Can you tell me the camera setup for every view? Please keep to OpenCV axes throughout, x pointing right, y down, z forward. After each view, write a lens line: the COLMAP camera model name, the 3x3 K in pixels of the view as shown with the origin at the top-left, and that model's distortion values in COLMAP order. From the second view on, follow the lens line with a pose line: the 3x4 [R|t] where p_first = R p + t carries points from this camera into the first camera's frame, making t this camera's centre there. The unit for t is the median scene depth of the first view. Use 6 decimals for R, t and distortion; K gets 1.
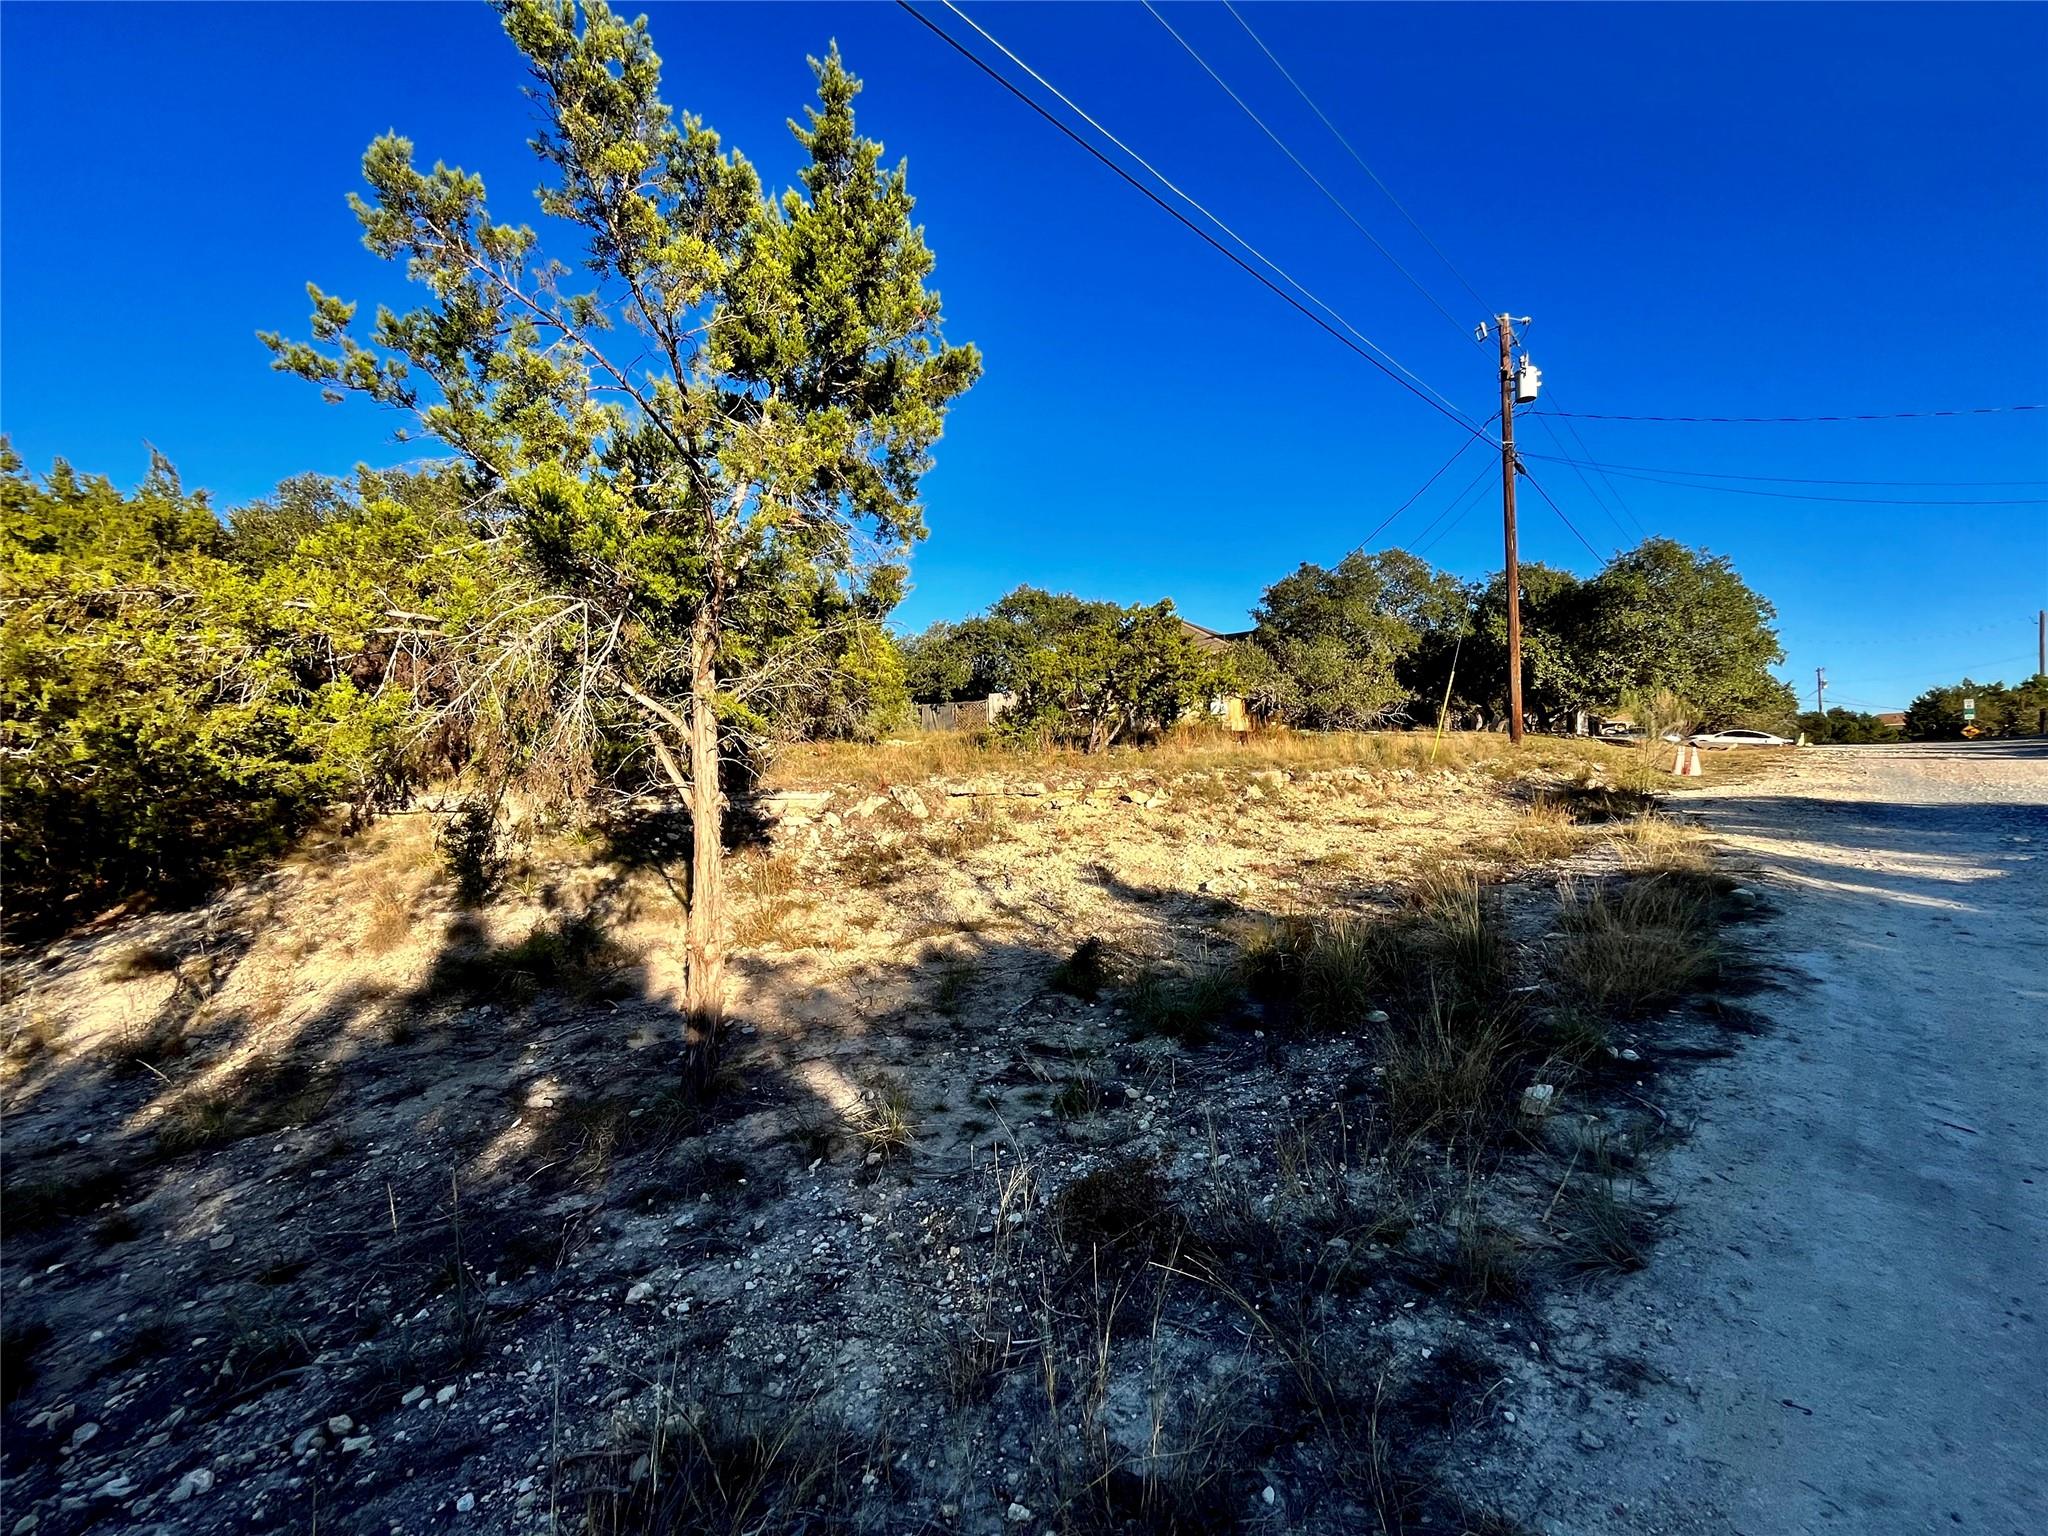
lens RADIAL K [[830.9, 0, 1055.2], [0, 830.9, 766.0], [0, 0, 1]] dist [-0.005567, 0.000481]
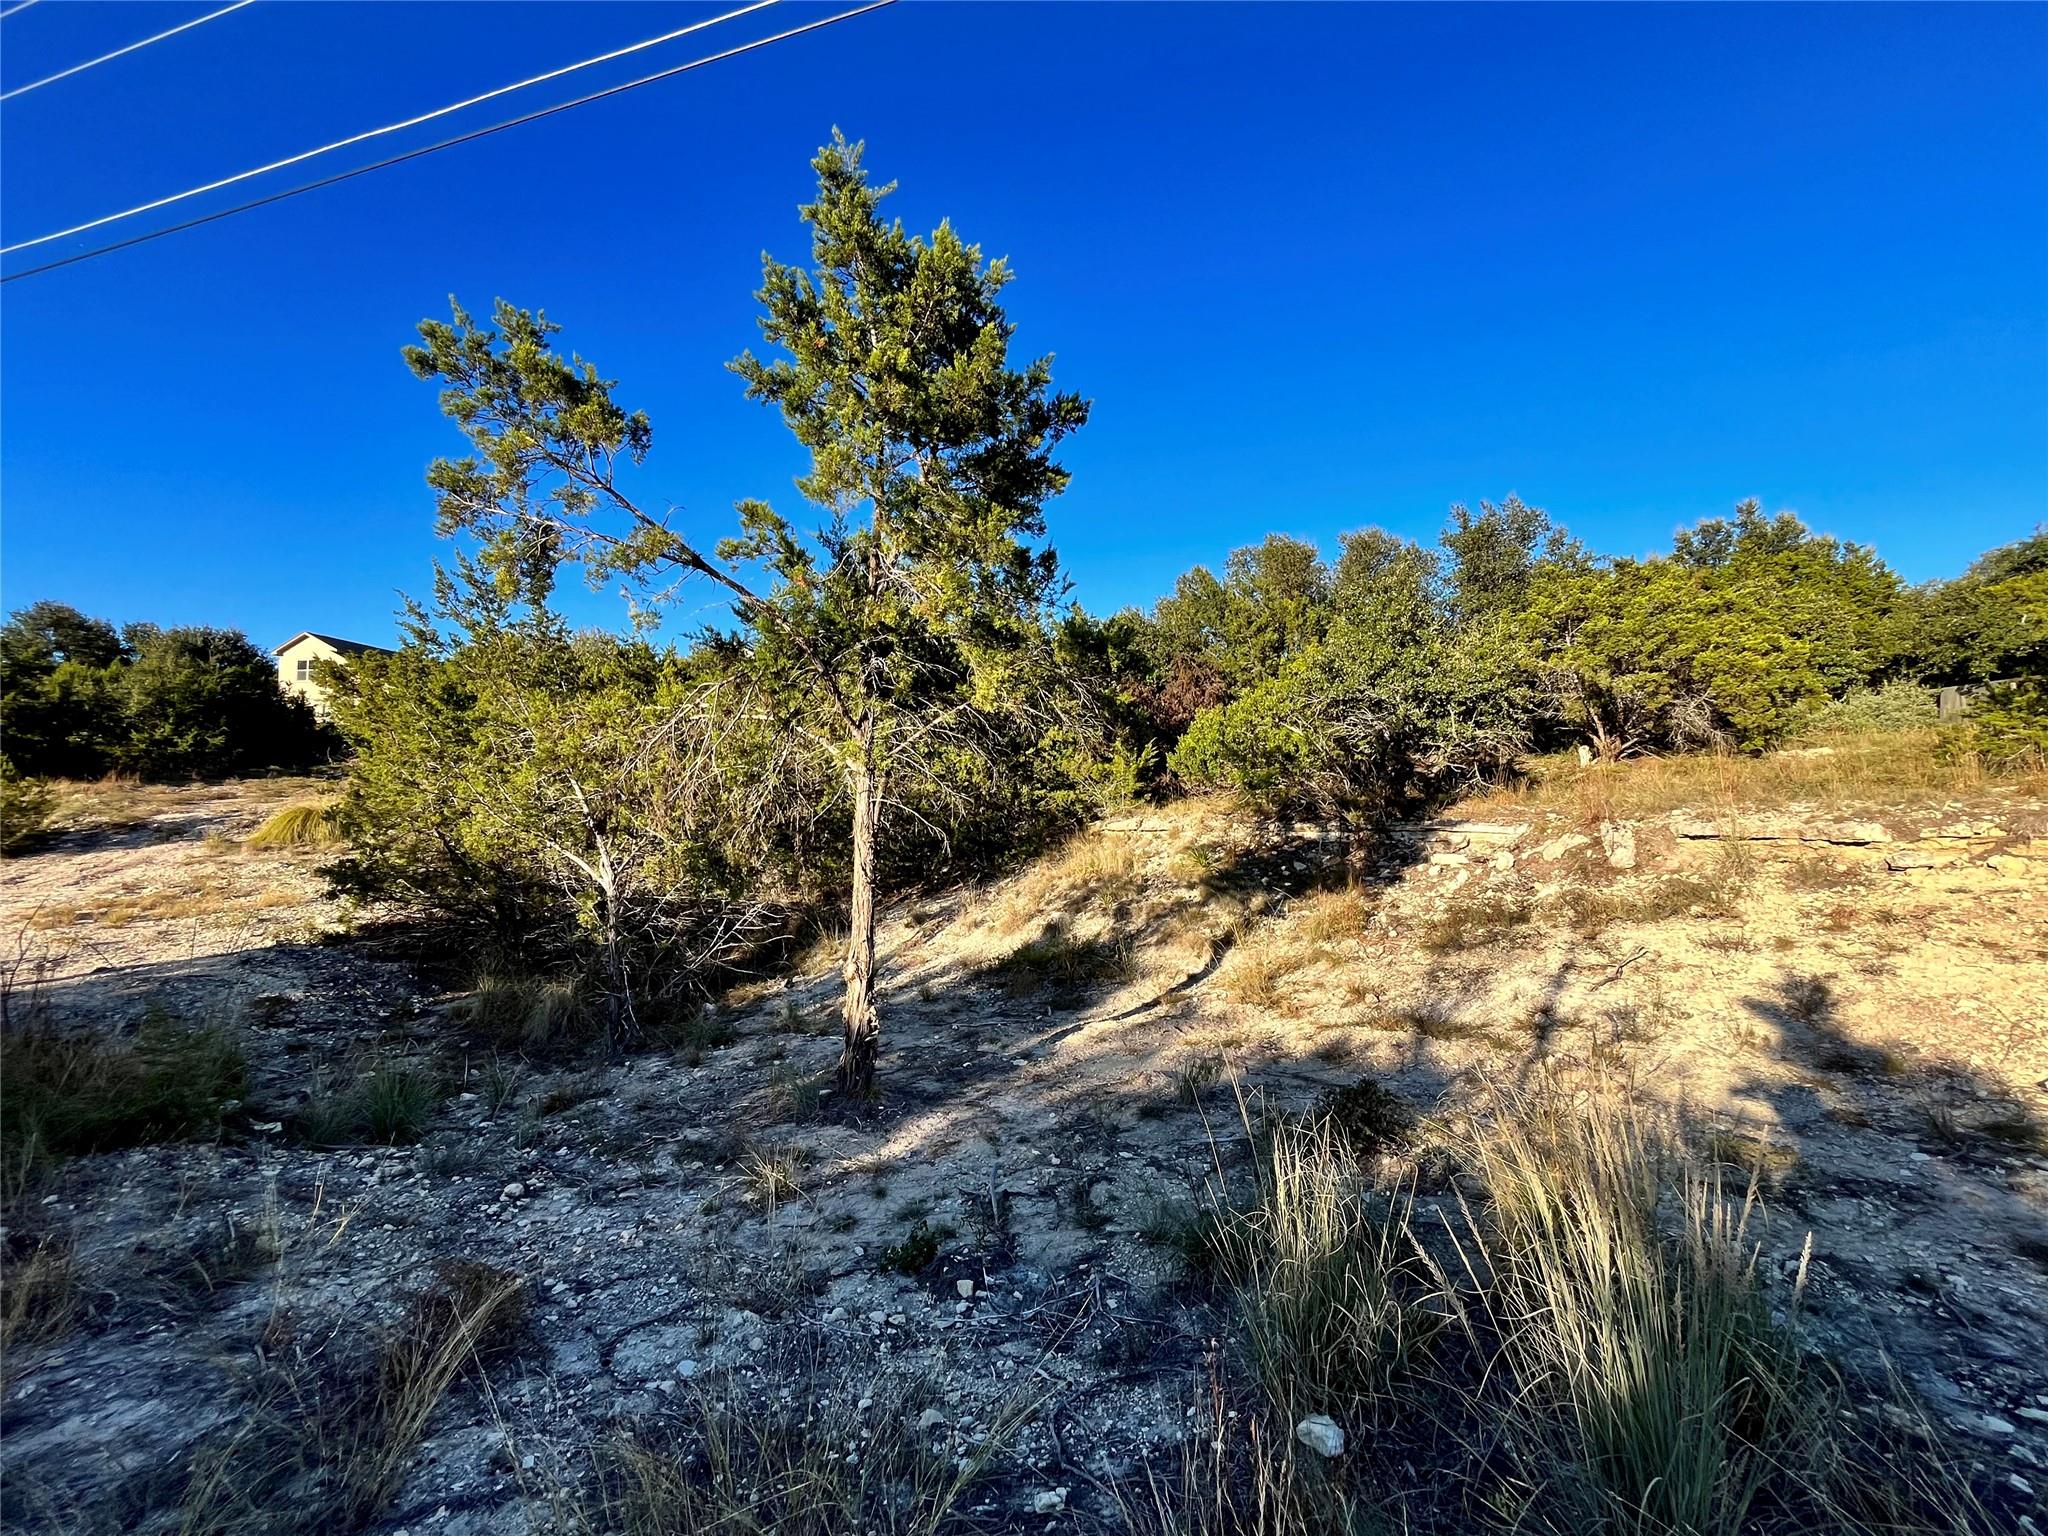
lens RADIAL K [[830.9, 0, 1015.9], [0, 830.9, 774.0], [0, 0, 1]] dist [-0.005567, 0.000481]
pose [[0.447231, -0.017790, -0.894241, 0.144276], [0.008476, 0.999842, -0.015652, -0.006221], [0.894378, -0.000579, 0.447311, 0.138454]]
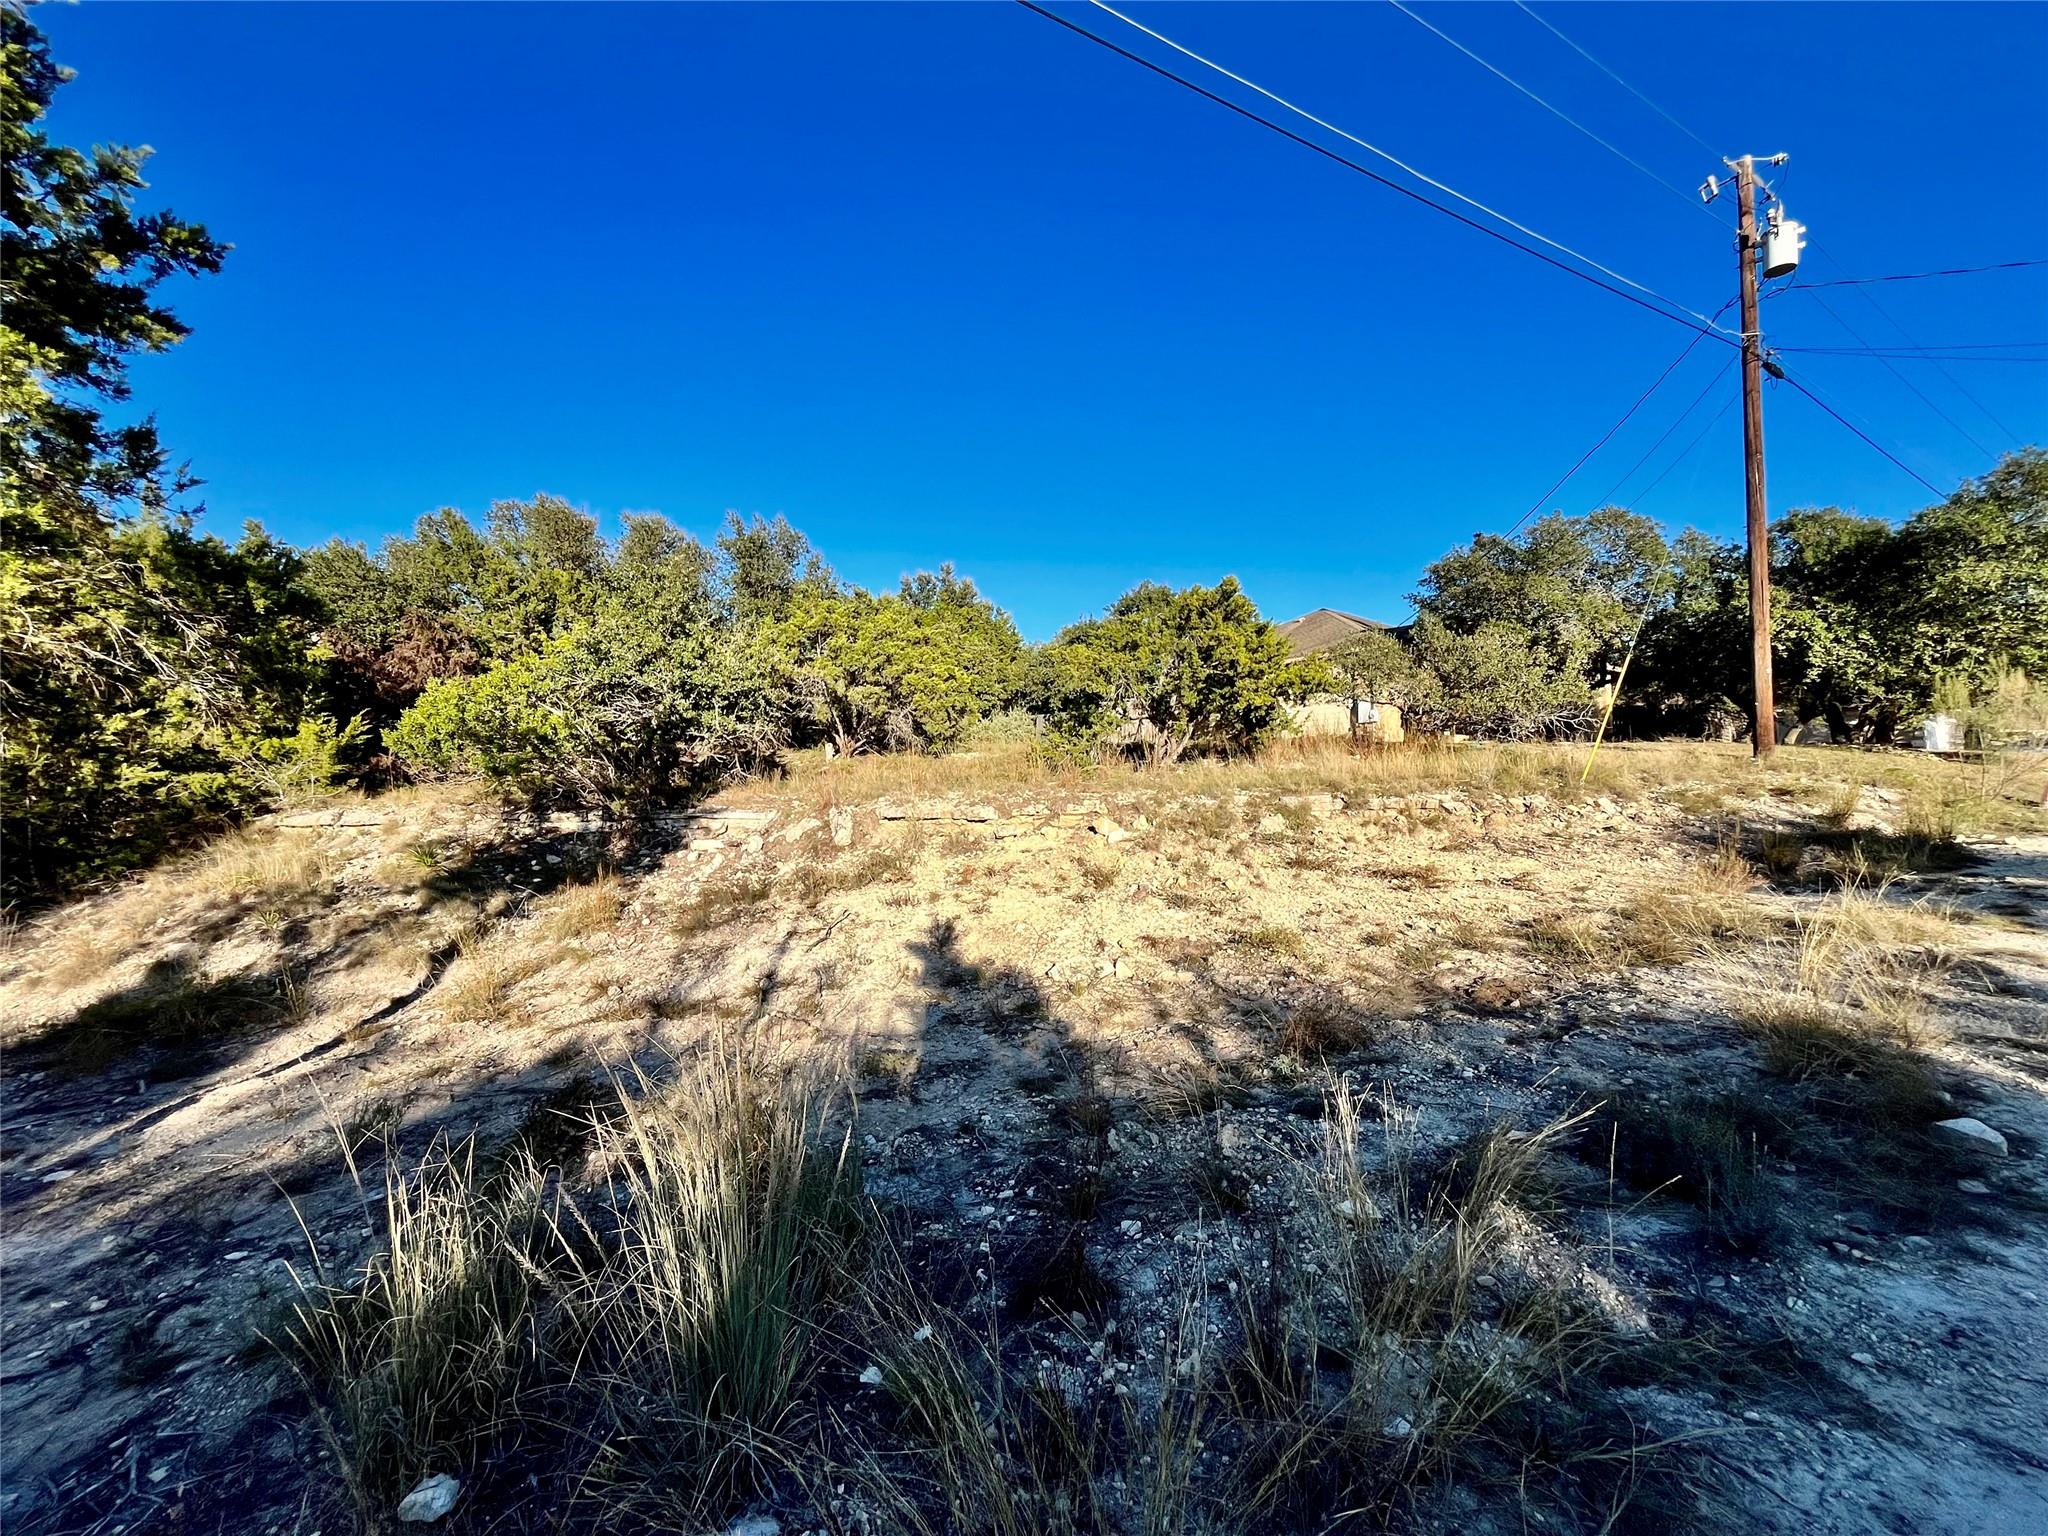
lens RADIAL K [[830.9, 0, 1020.7], [0, 830.9, 770.8], [0, 0, 1]] dist [-0.005567, 0.000481]
pose [[0.958335, 0.007688, -0.285543, 0.153855], [-0.009923, 0.999930, -0.006382, -0.006016], [0.285474, 0.008950, 0.958345, 0.147036]]
